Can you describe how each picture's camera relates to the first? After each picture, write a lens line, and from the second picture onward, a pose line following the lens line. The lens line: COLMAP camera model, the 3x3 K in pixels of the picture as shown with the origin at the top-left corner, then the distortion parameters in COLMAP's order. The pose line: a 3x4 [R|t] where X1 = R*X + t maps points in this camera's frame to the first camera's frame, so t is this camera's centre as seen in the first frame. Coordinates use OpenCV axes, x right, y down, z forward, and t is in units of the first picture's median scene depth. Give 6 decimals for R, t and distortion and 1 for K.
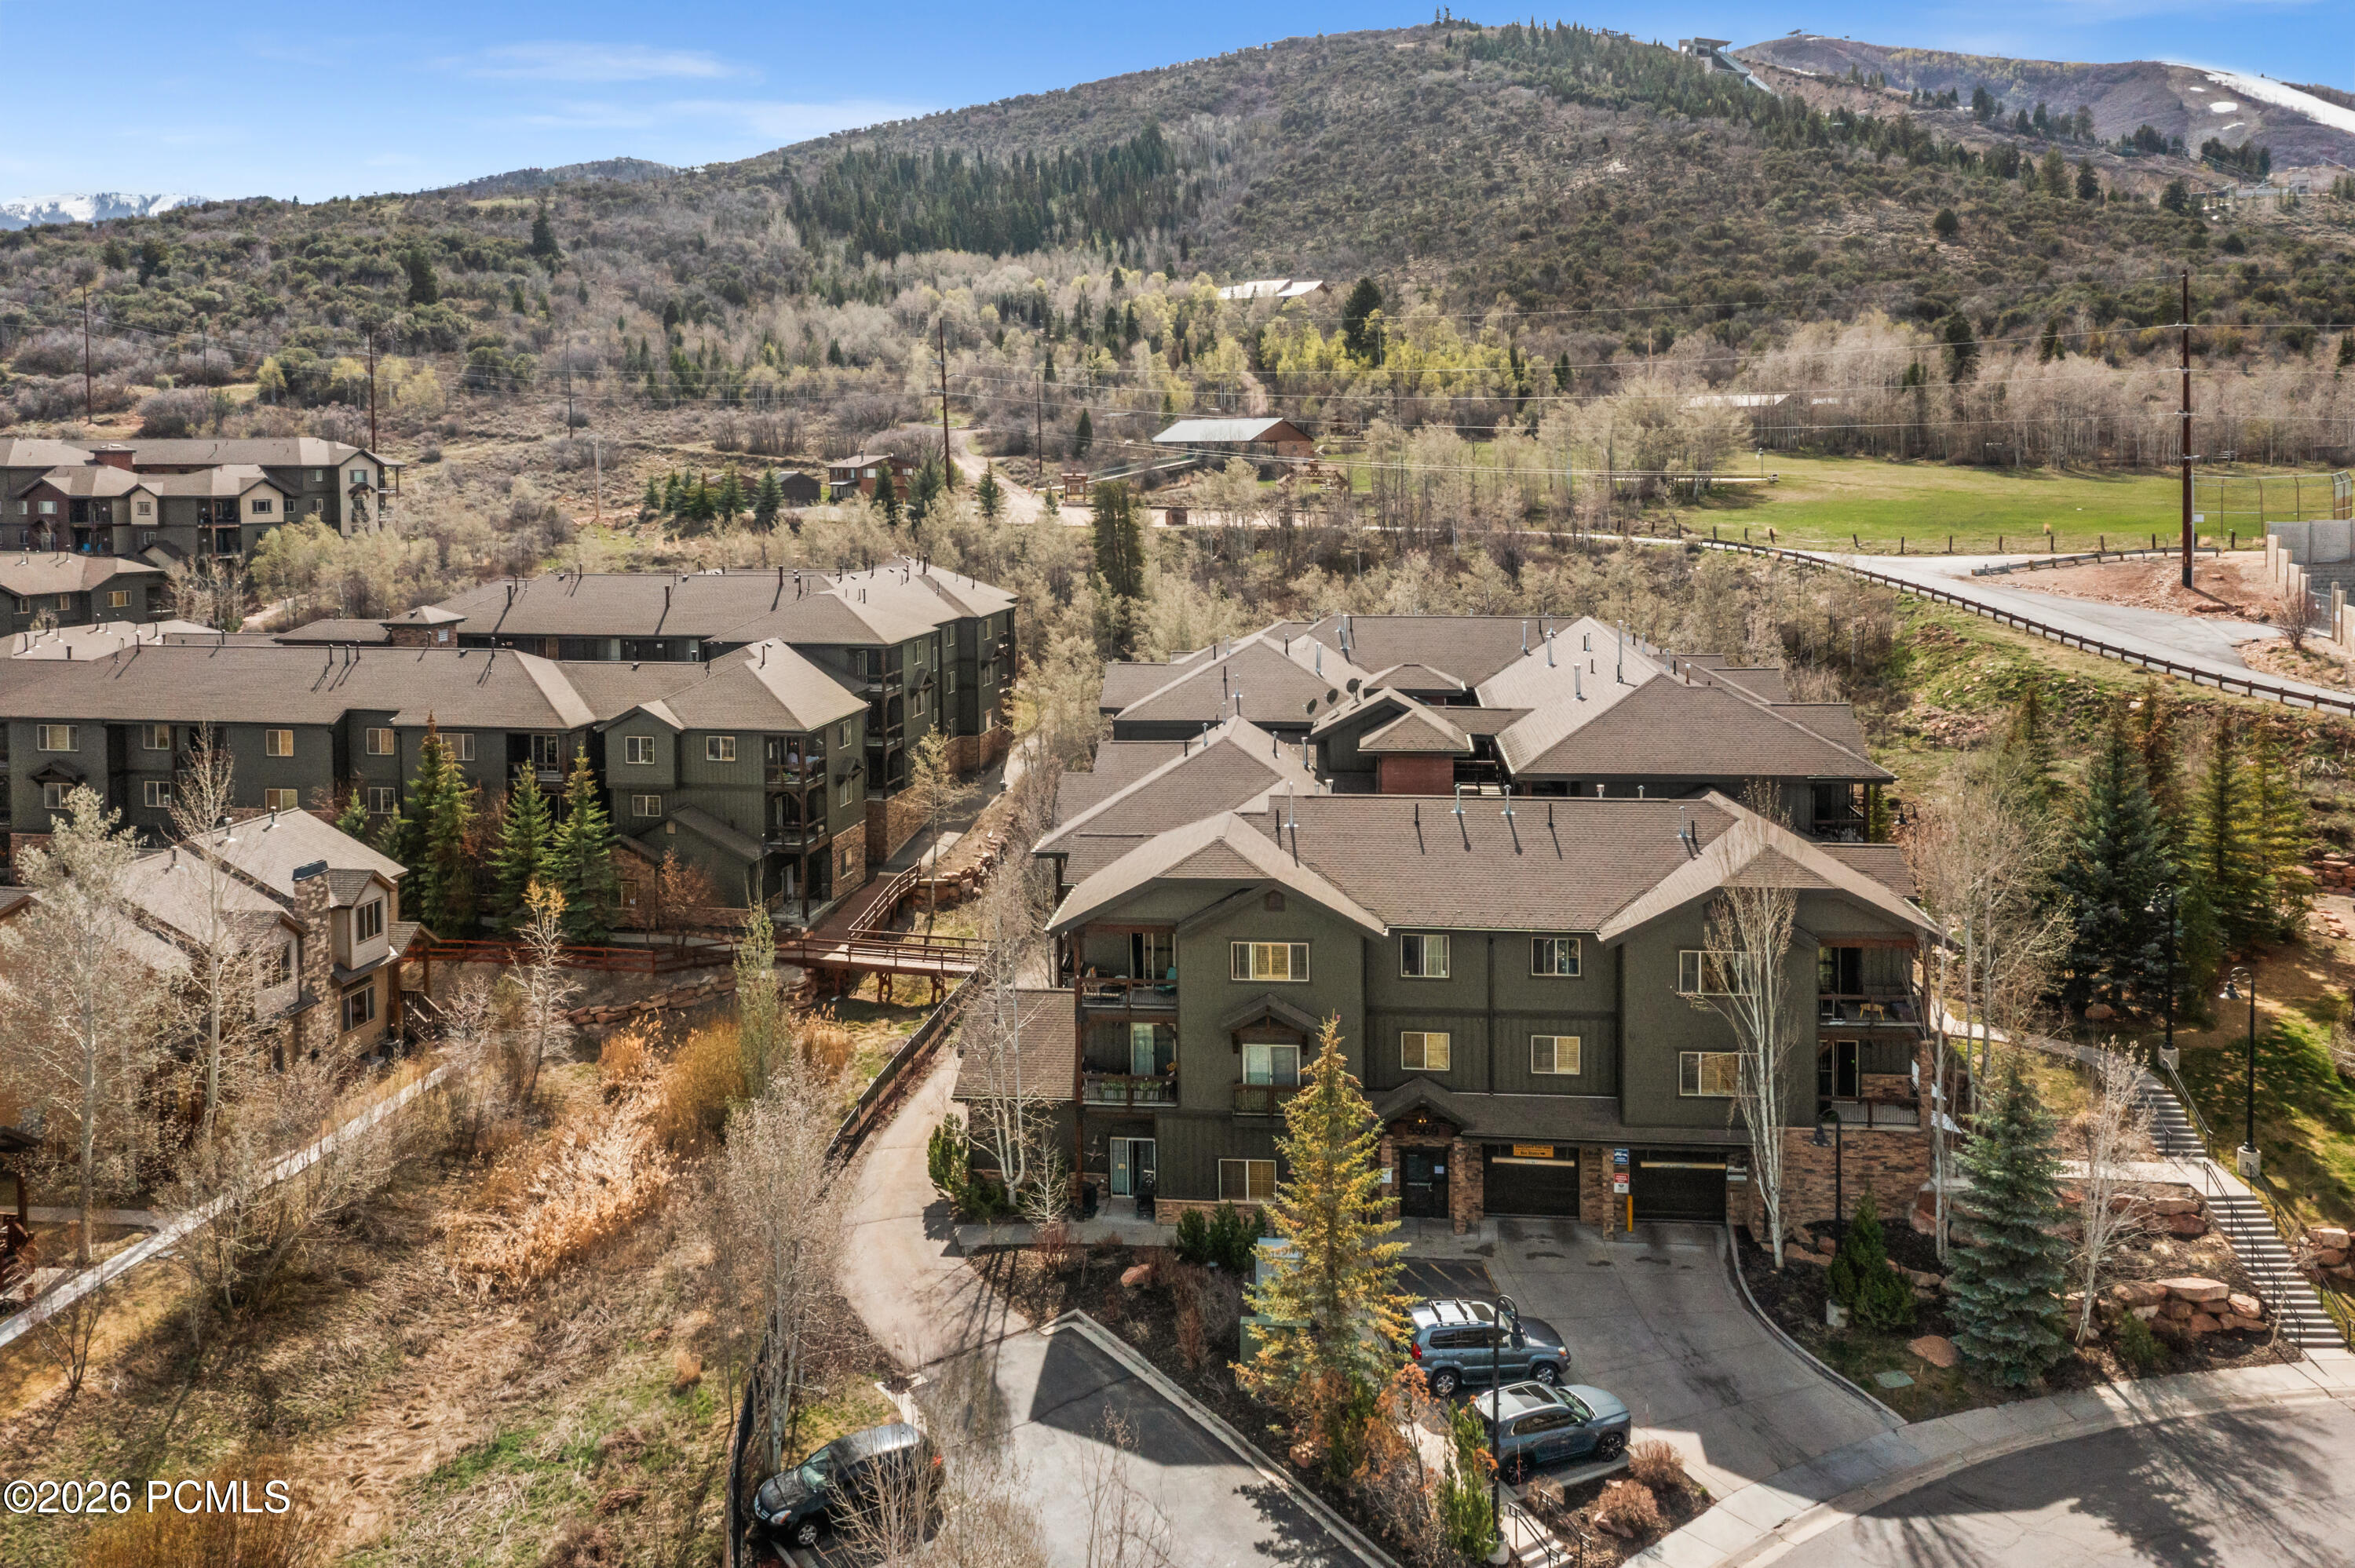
lens RADIAL K [[1887.8, 0, 1177.5], [0, 1887.8, 784.0], [0, 0, 1]] dist [0.007828, -0.002164]
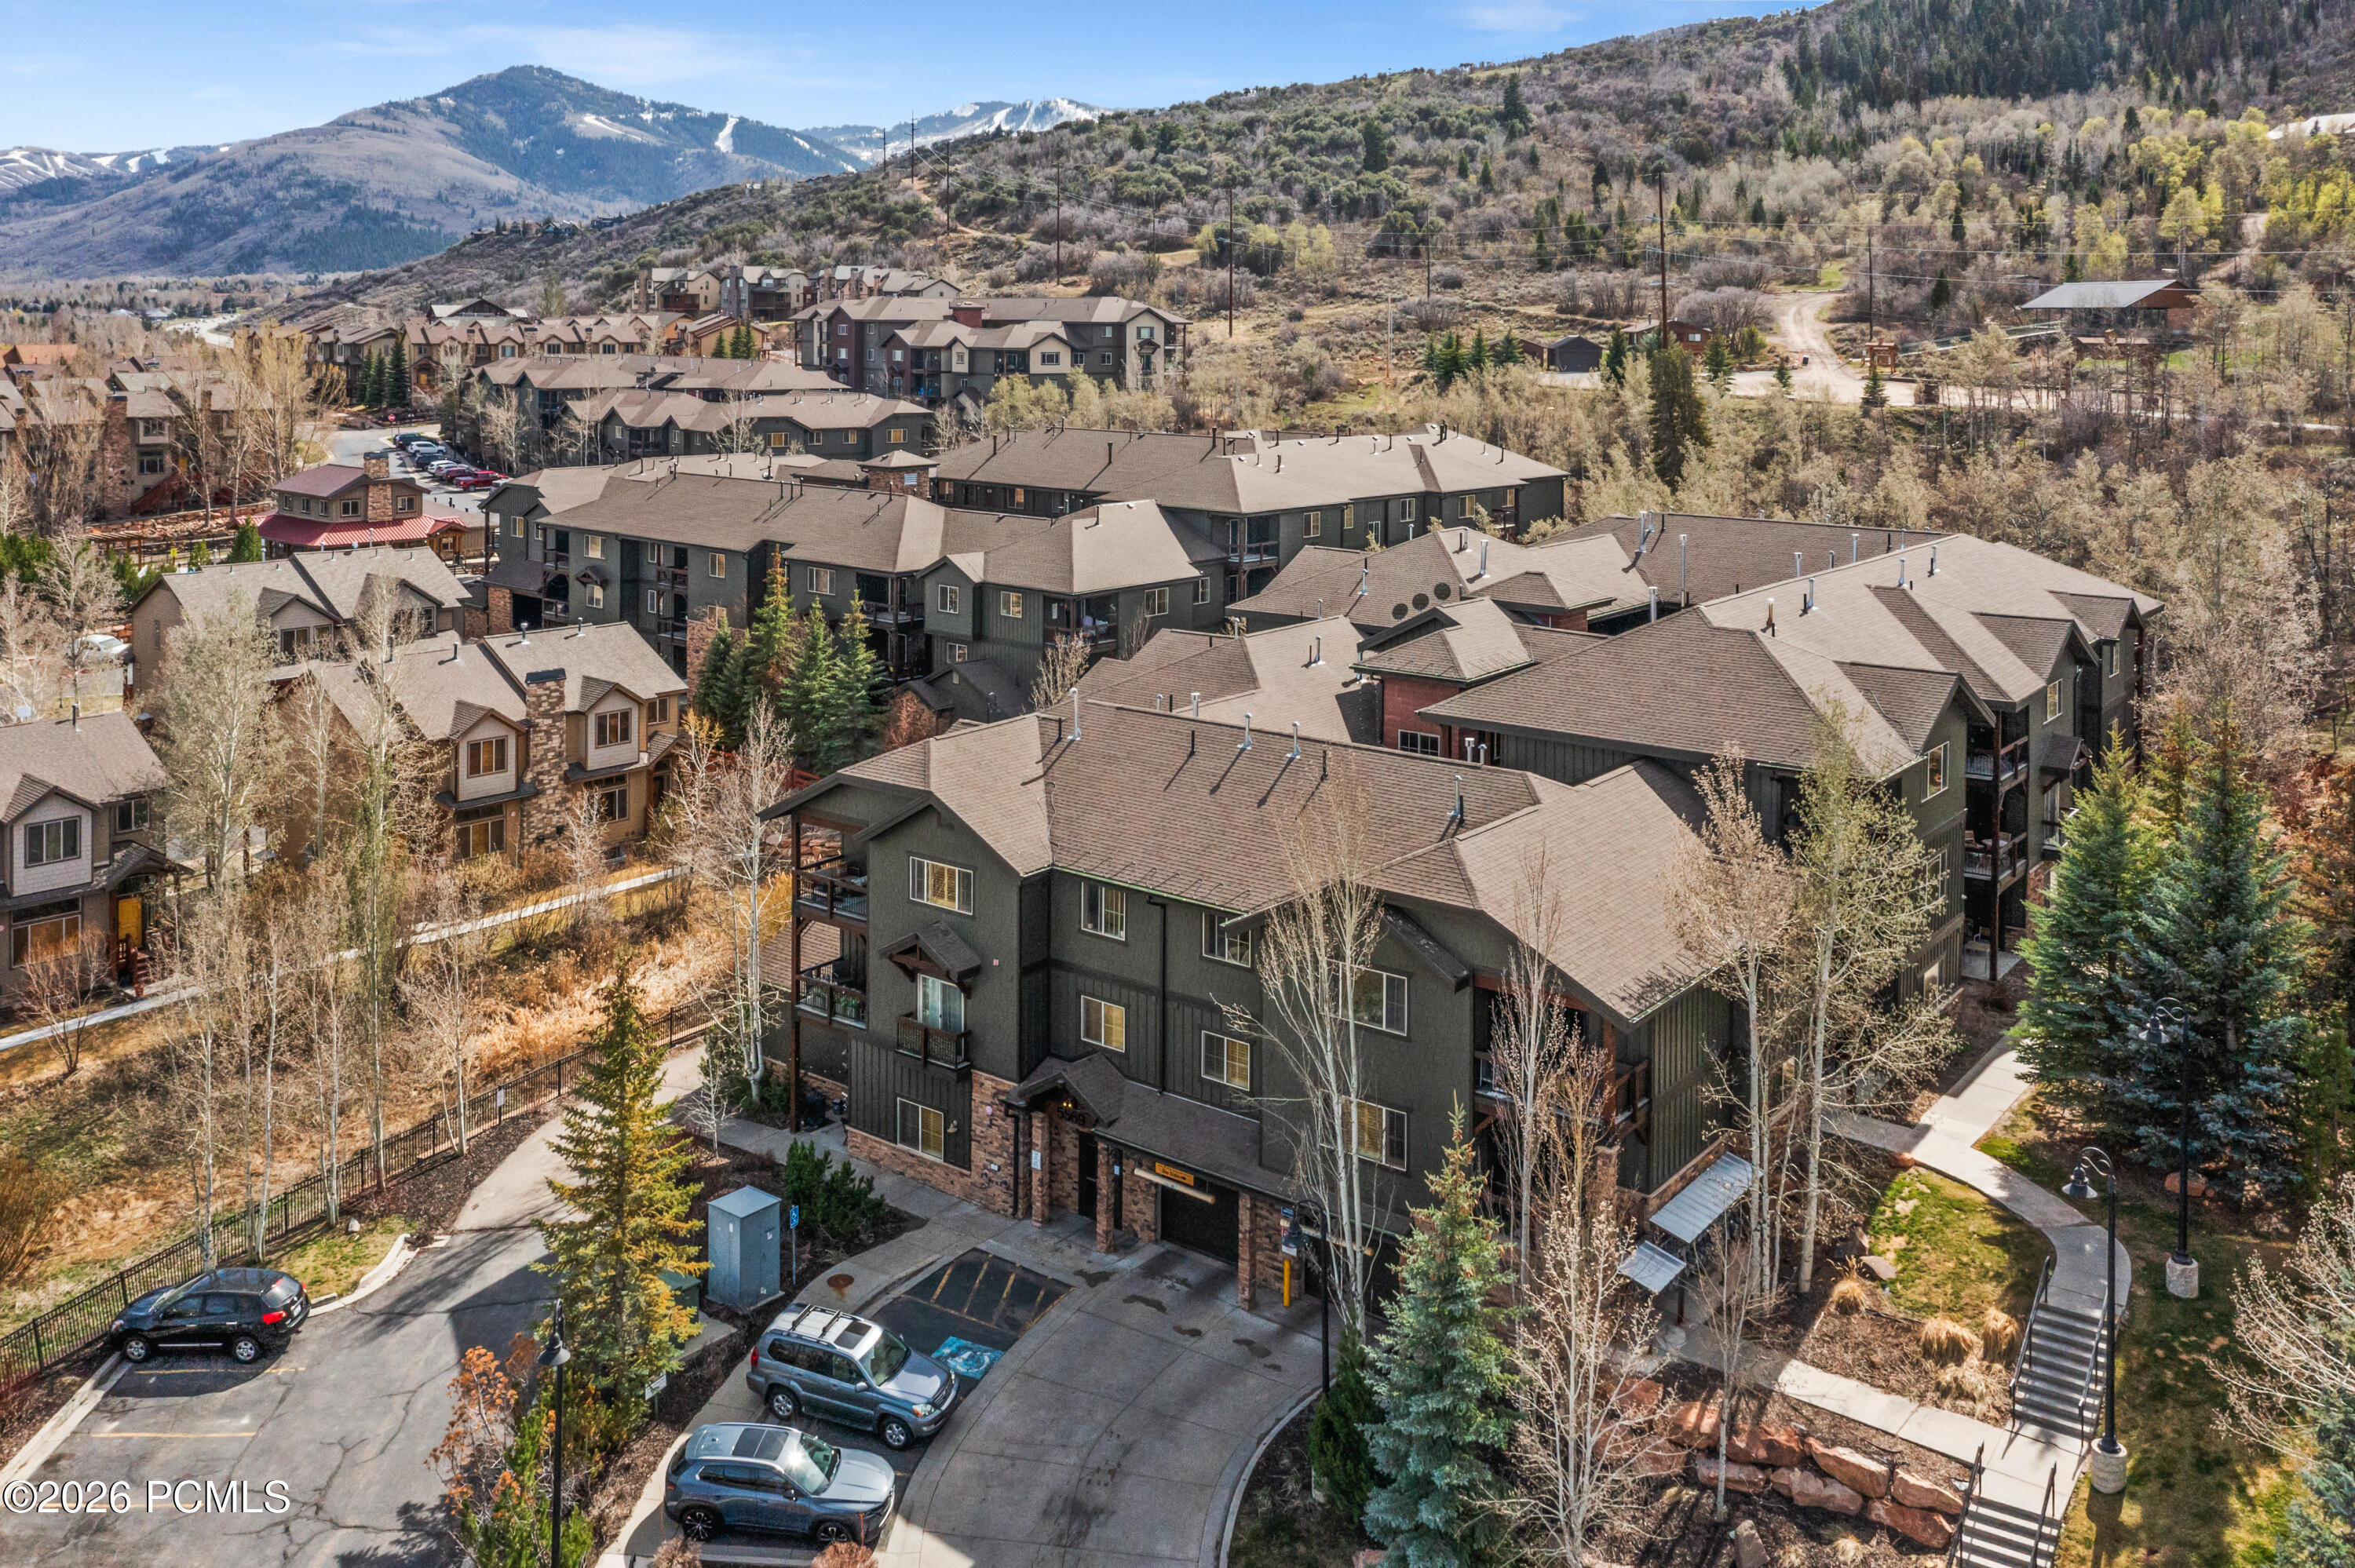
lens RADIAL K [[1935.4, 0, 1177.1], [0, 1935.4, 586.0], [0, 0, 1]] dist [0.005393, 0.005210]
pose [[0.849295, 0.084027, -0.521188, 0.171049], [-0.102259, 0.994738, -0.006262, -0.014553], [0.517920, 0.058614, 0.853419, 0.078462]]
